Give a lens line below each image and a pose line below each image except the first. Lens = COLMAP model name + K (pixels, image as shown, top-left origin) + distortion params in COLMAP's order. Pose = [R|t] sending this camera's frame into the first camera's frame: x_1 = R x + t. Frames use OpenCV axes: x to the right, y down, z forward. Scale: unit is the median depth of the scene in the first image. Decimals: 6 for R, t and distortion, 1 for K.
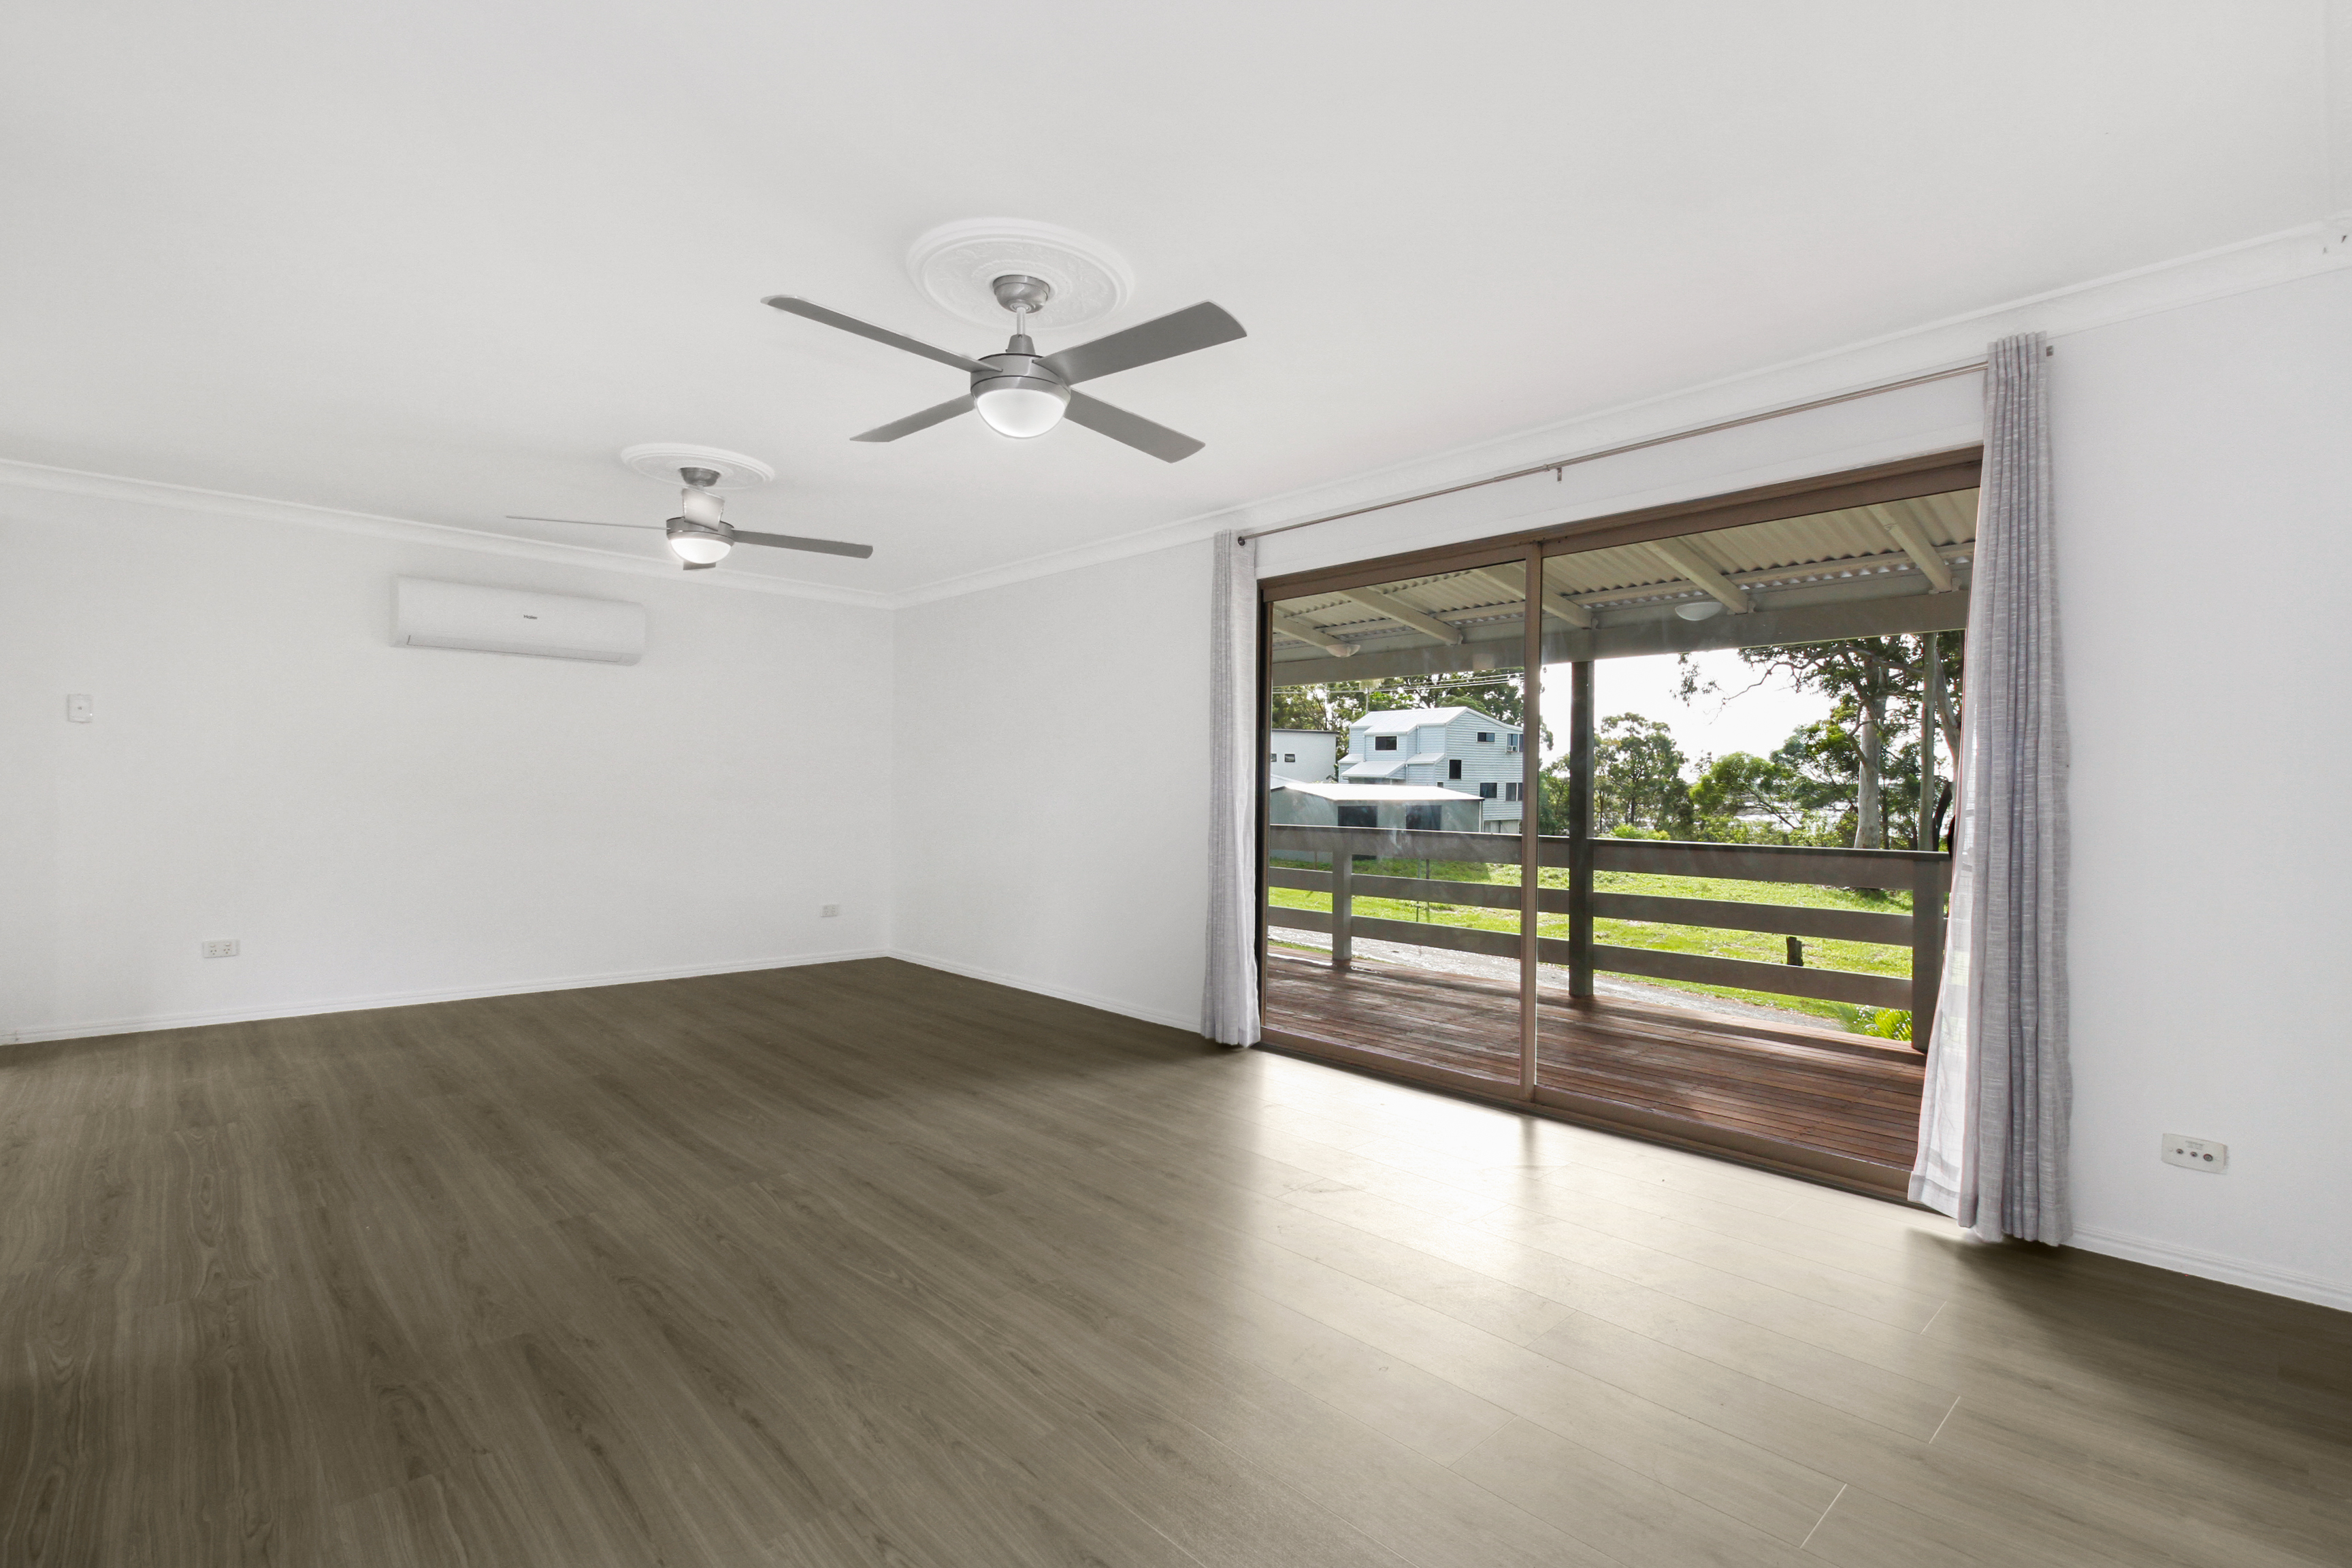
lens RADIAL K [[1125.2, 0, 1173.8], [0, 1125.2, 756.3], [0, 0, 1]] dist [0.003522, -0.000197]
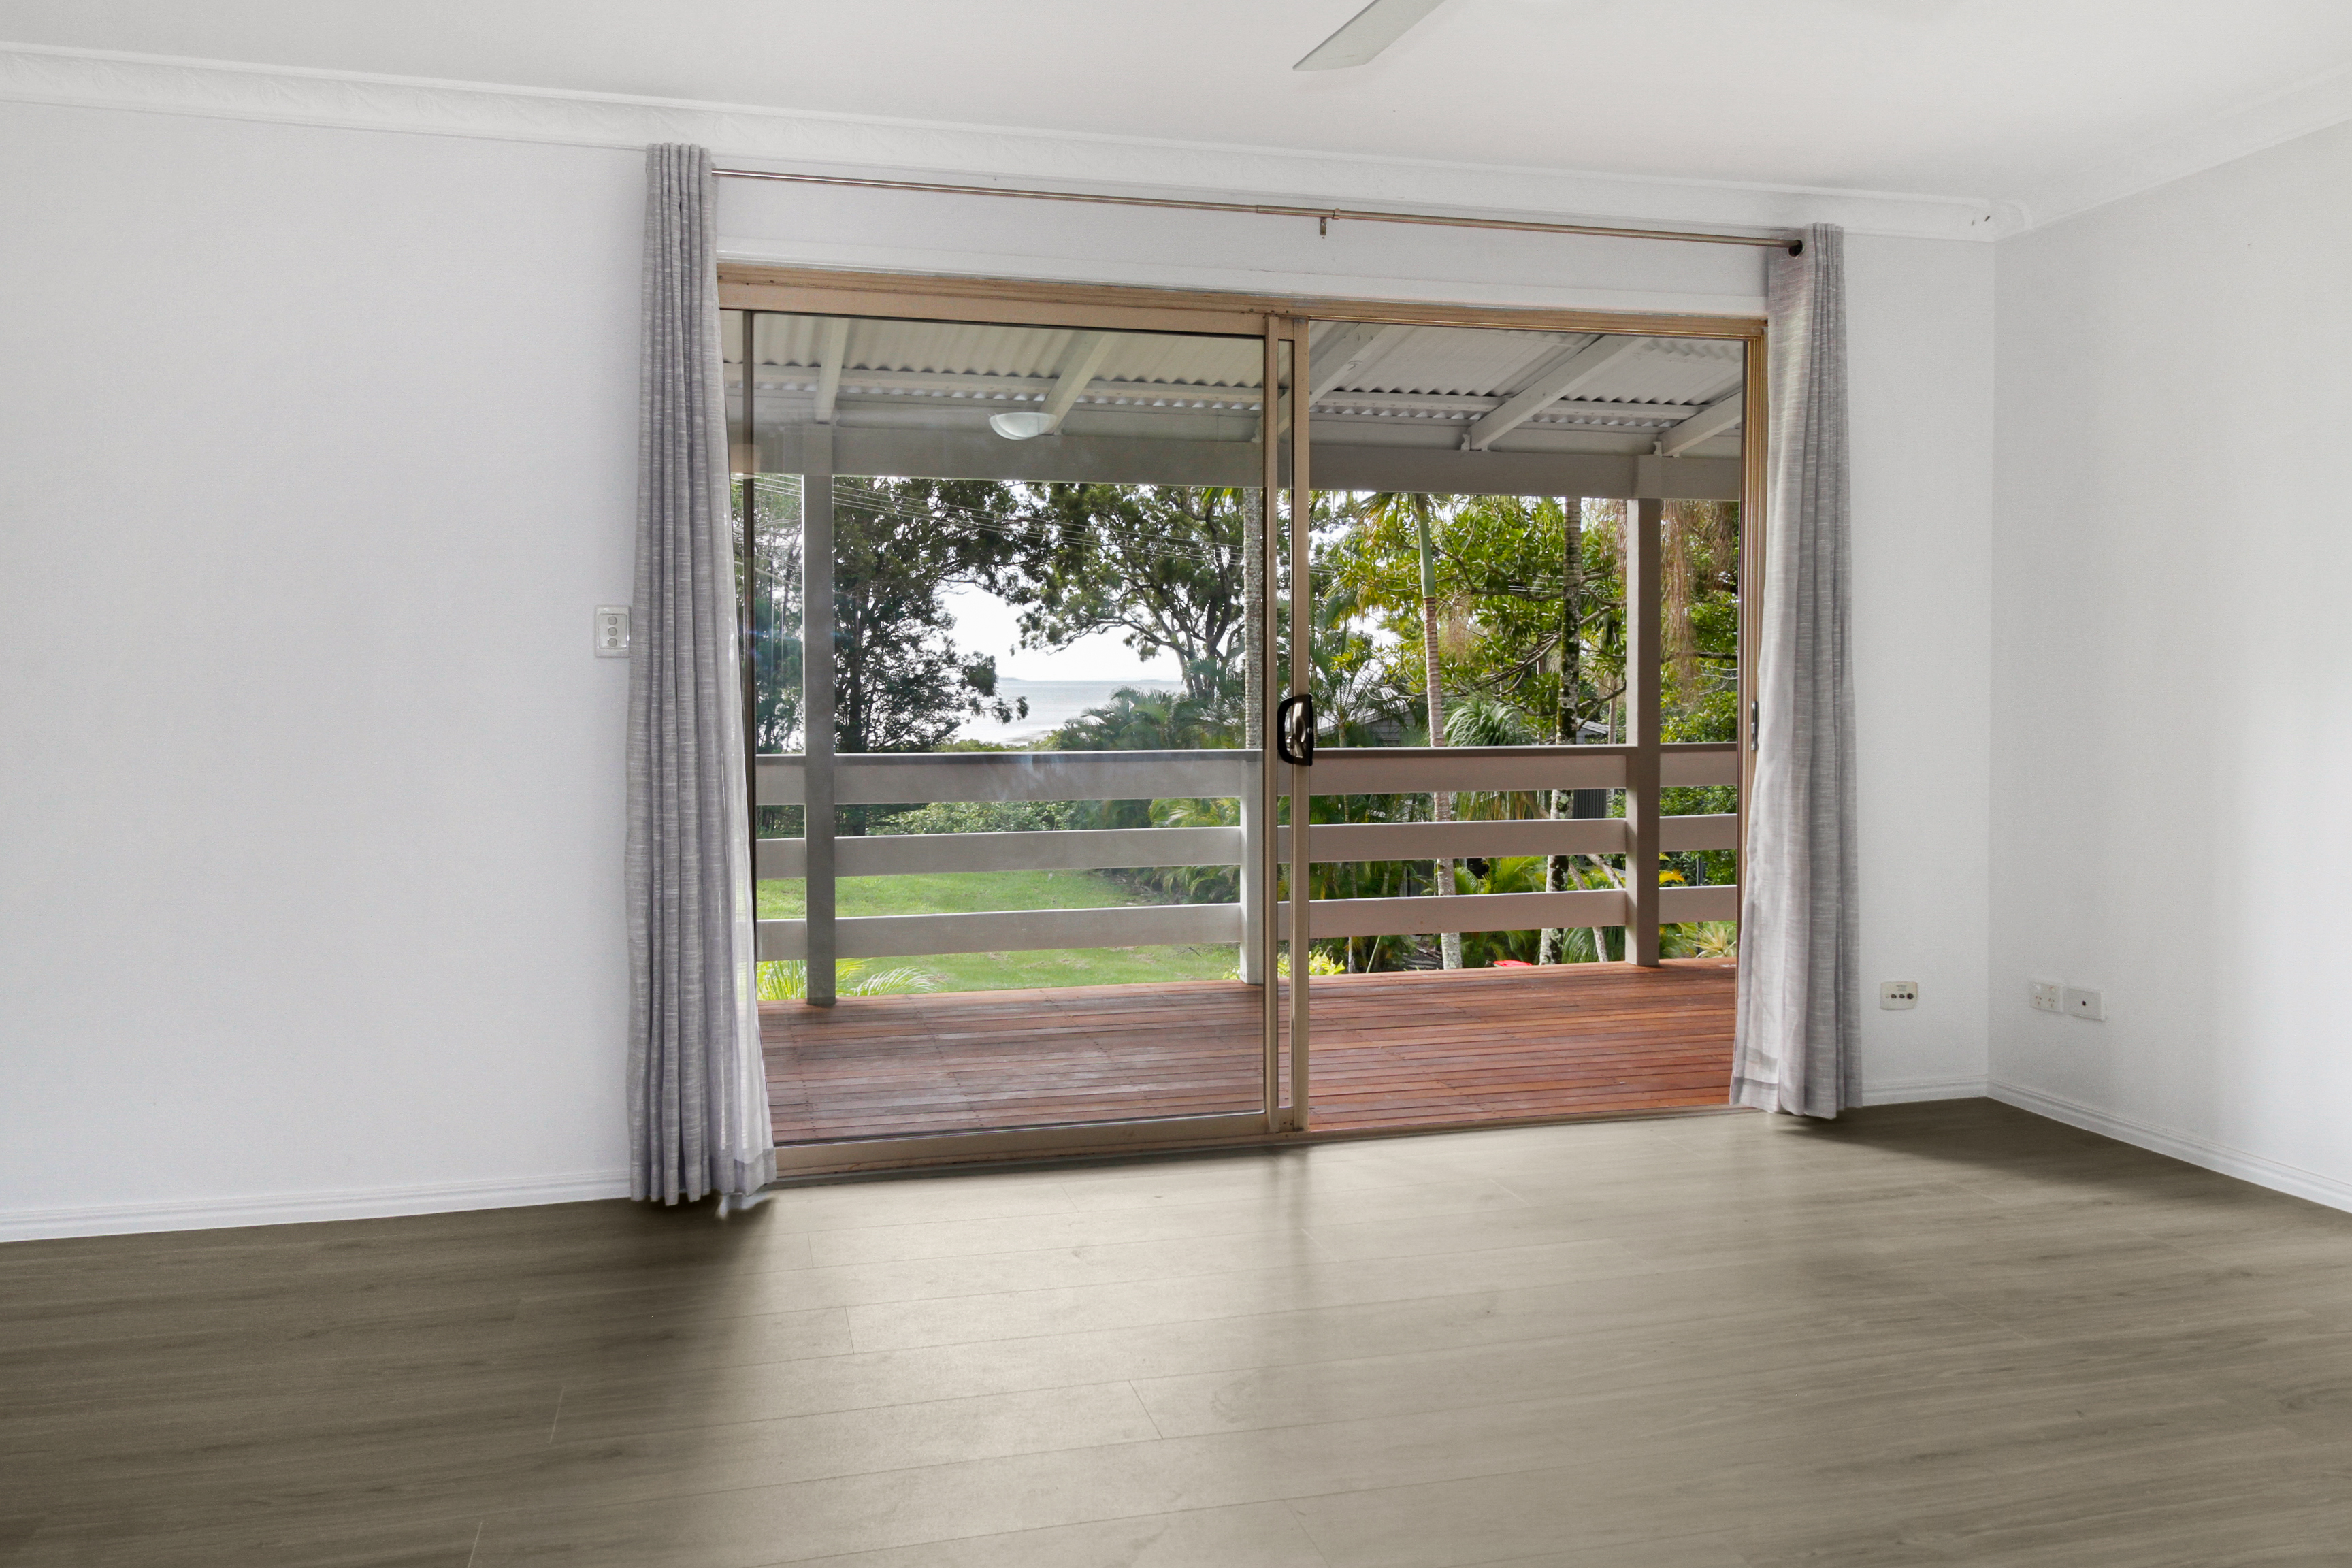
lens RADIAL K [[1697.2, 0, 1178.0], [0, 1697.2, 750.9], [0, 0, 1]] dist [0.000202, 0.000252]
pose [[0.468227, -0.046846, 0.882366, -0.872771], [-0.016297, 0.997966, 0.061631, 0.011788], [-0.883458, -0.043237, 0.466511, 0.795211]]
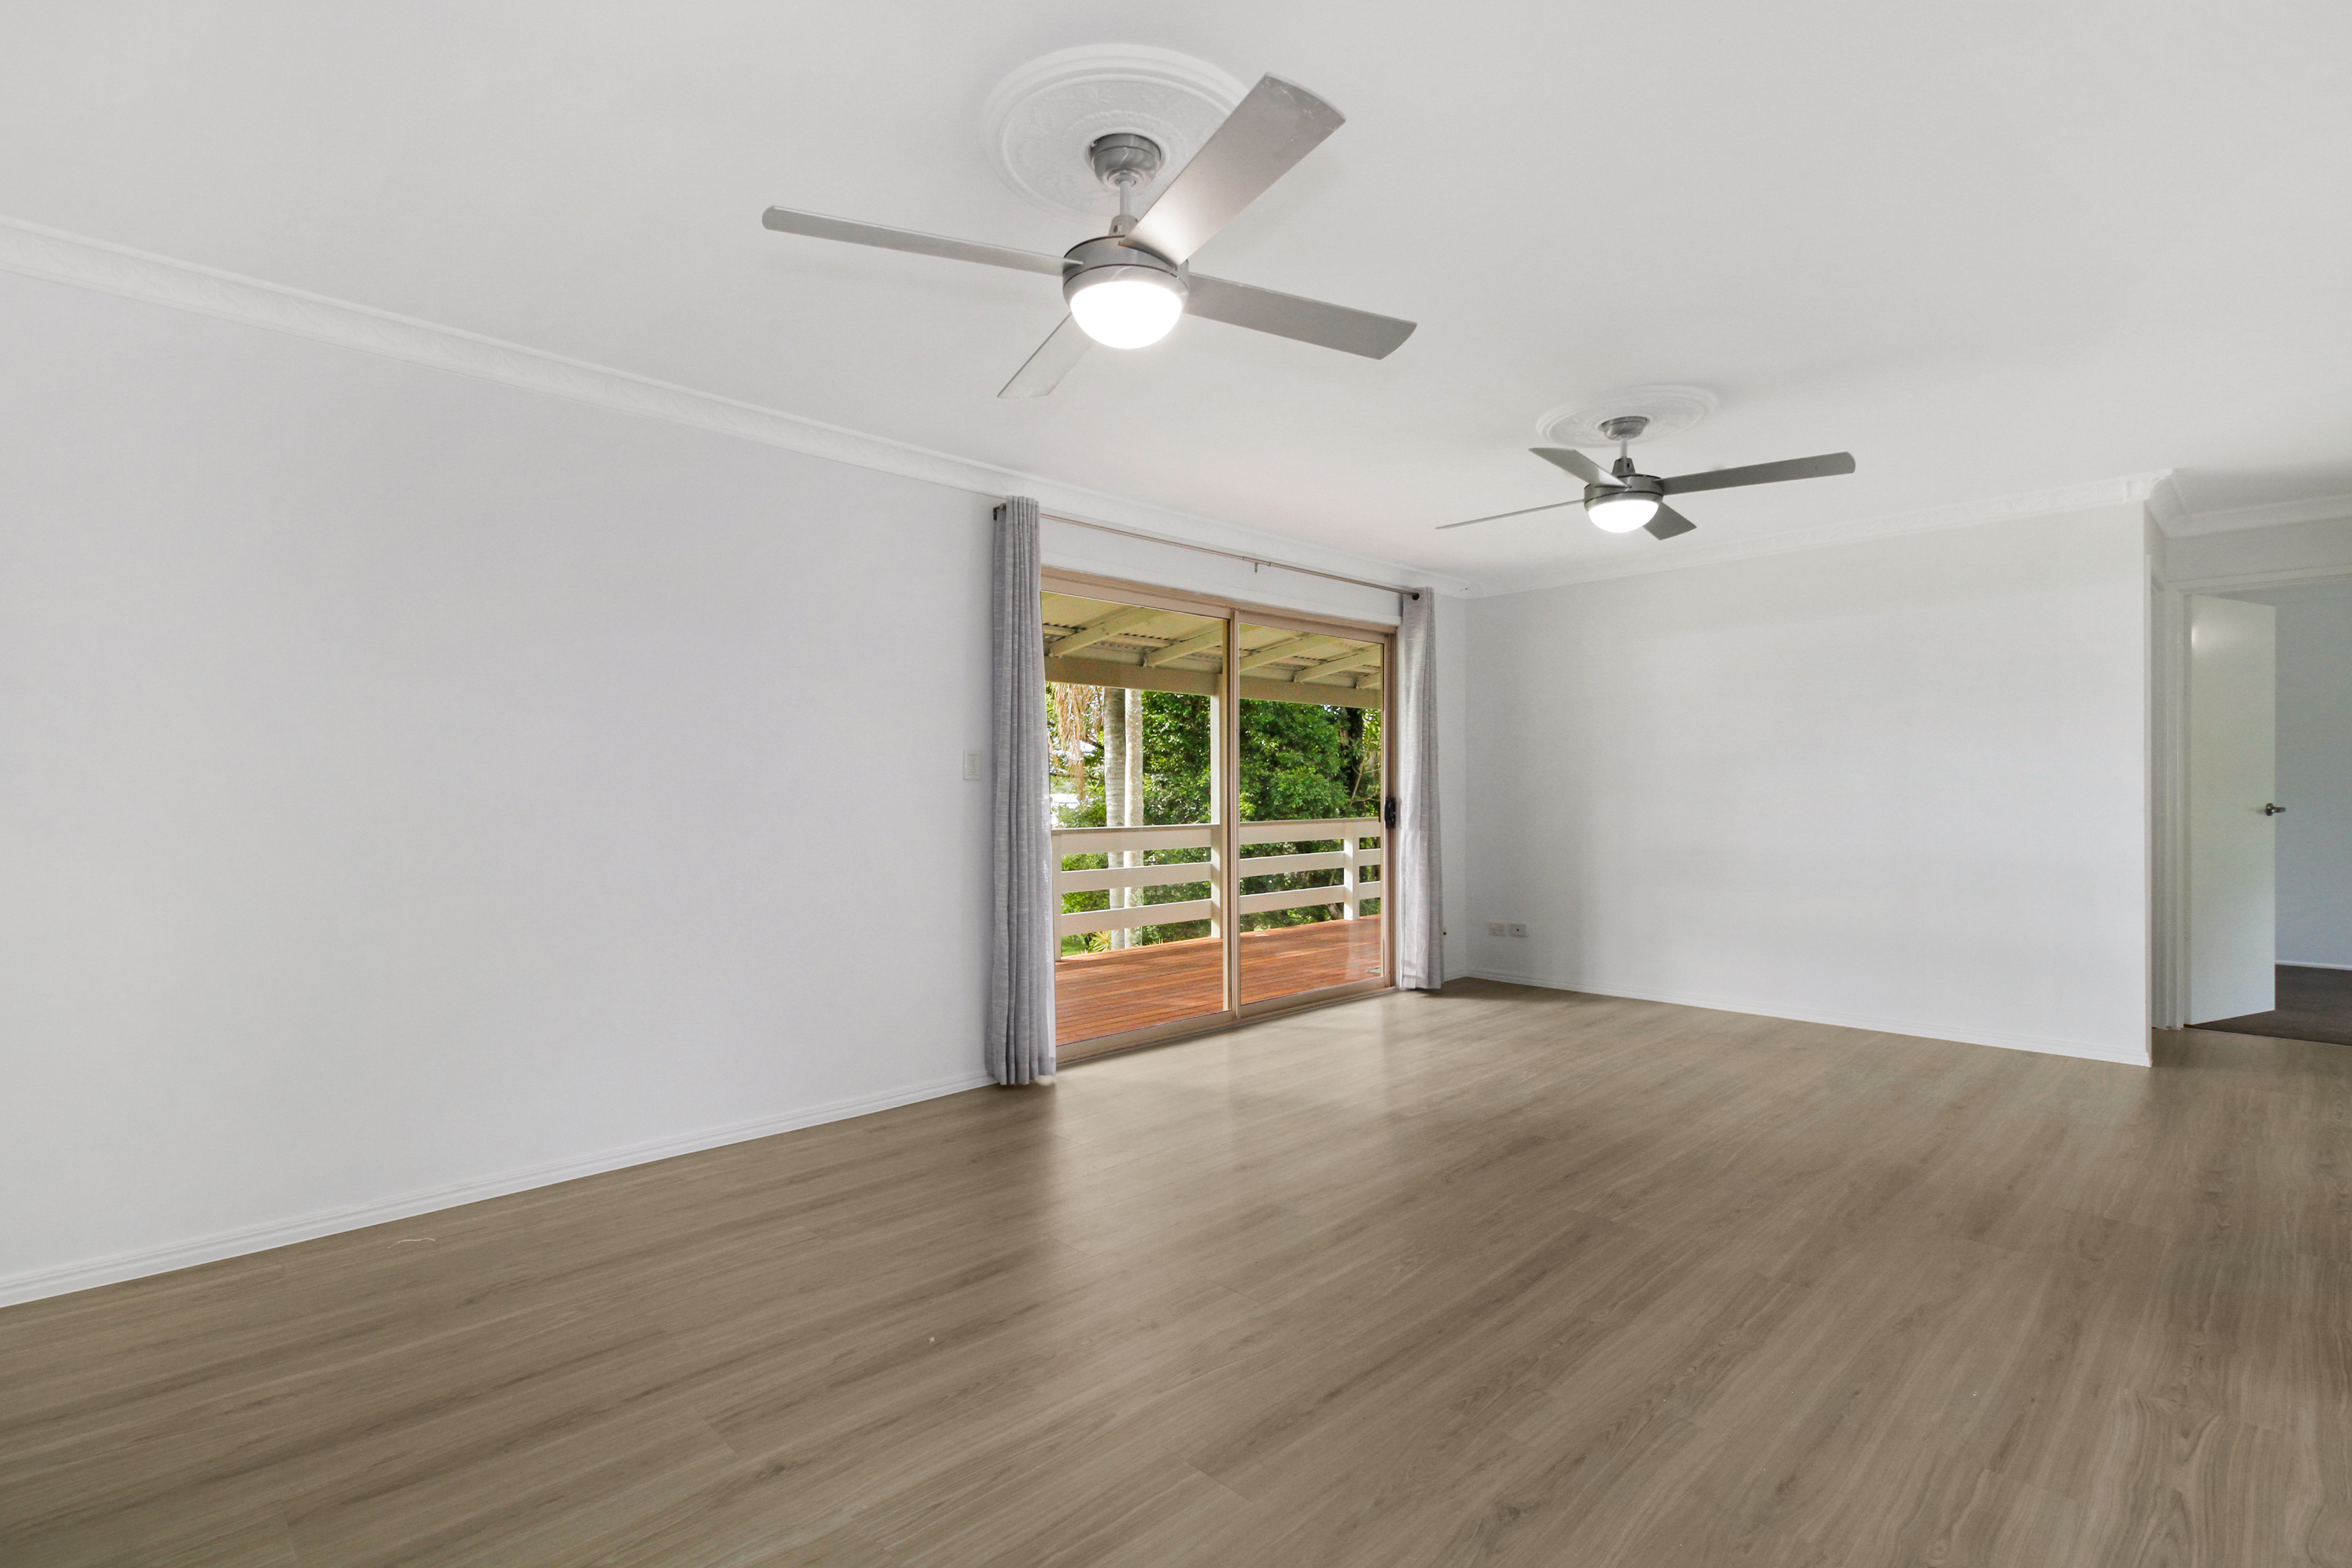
lens RADIAL K [[1113.3, 0, 1170.7], [0, 1113.3, 800.2], [0, 0, 1]] dist [0.000763, -0.000028]
pose [[-0.040838, -0.021766, 0.998929, -1.439810], [-0.026635, 0.999431, 0.020688, 0.018426], [-0.998811, -0.025761, -0.041394, 1.589754]]
